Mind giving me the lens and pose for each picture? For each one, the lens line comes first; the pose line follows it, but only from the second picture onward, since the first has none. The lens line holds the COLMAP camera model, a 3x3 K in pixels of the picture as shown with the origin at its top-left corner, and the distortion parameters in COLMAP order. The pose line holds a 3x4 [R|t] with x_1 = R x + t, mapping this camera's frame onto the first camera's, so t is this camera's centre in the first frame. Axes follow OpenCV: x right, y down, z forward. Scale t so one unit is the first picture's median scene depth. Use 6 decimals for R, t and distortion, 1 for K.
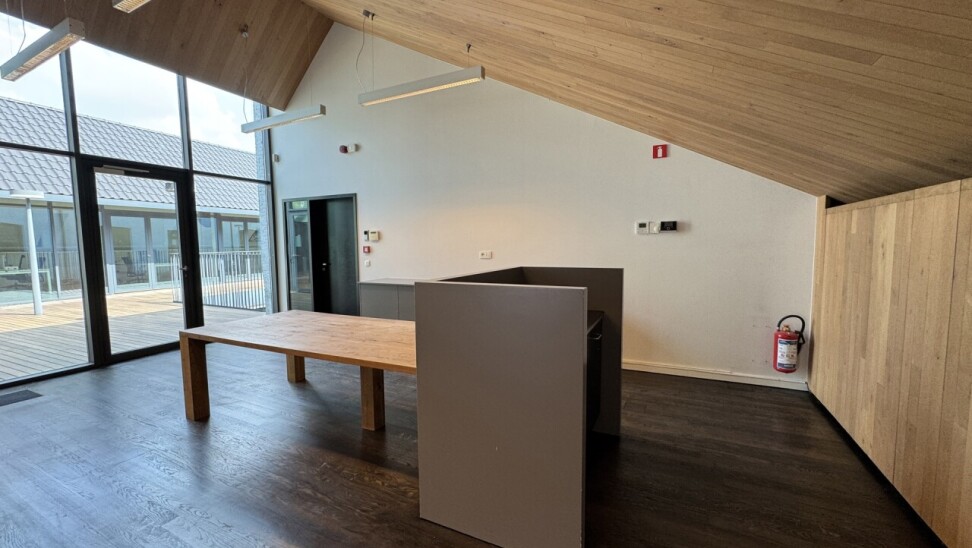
lens RADIAL K [[387.7, 0, 485.6], [0, 387.7, 273.9], [0, 0, 1]] dist [-0.002724, 0.000296]
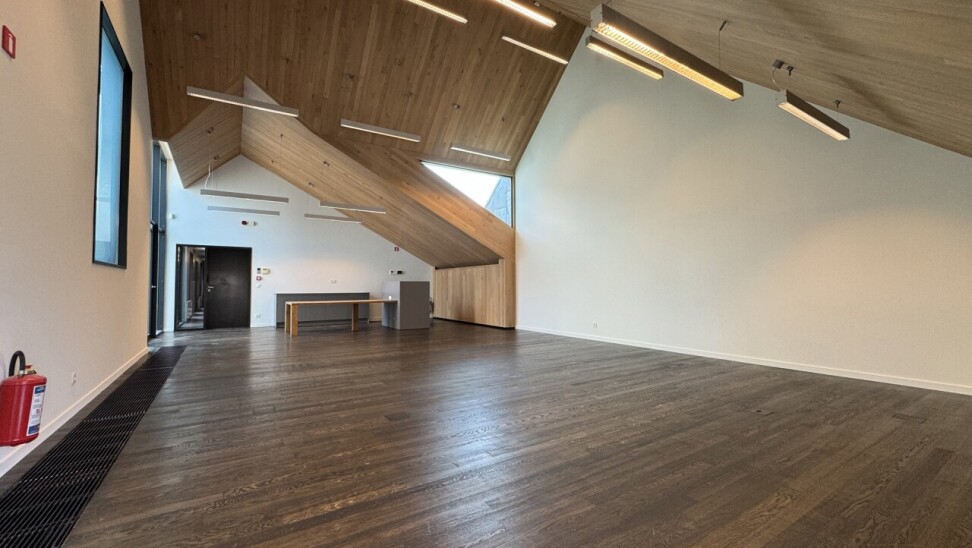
lens RADIAL K [[387.7, 0, 485.6], [0, 387.7, 273.9], [0, 0, 1]] dist [-0.002724, 0.000296]
pose [[0.512224, 0.037182, 0.858046, -1.757401], [0.066388, 0.994359, -0.082720, 0.185372], [-0.856282, 0.099335, 0.506867, -1.133945]]
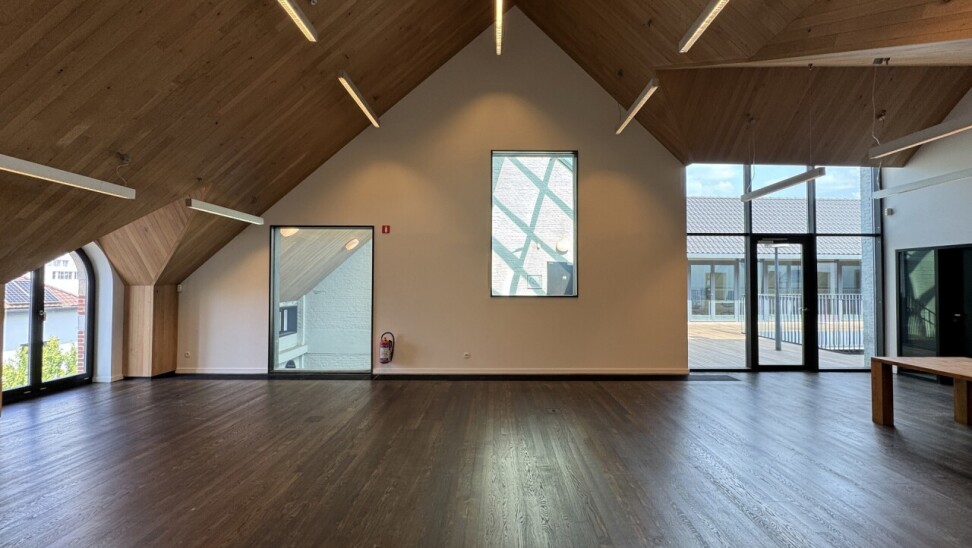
lens RADIAL K [[387.7, 0, 485.6], [0, 387.7, 273.9], [0, 0, 1]] dist [-0.002724, 0.000296]
pose [[0.429164, -0.007706, -0.903194, -0.082624], [-0.079424, 0.995768, -0.046235, 0.015019], [0.899728, 0.091578, 0.426736, -0.652110]]
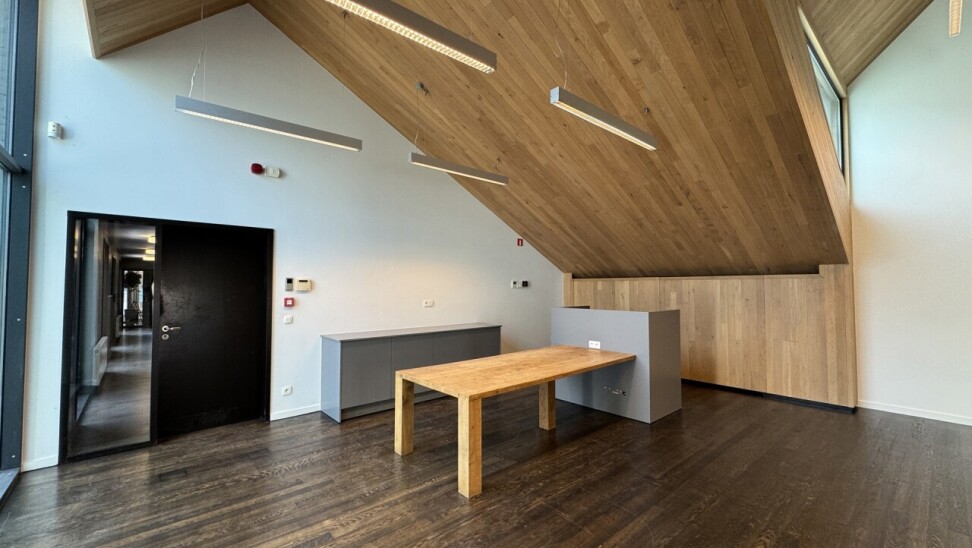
lens RADIAL K [[387.7, 0, 485.6], [0, 387.7, 273.9], [0, 0, 1]] dist [-0.002724, 0.000296]
pose [[0.387920, 0.040971, 0.920782, -1.155108], [0.069469, 0.994870, -0.073535, -0.045485], [-0.919071, 0.092491, 0.383084, 0.431356]]
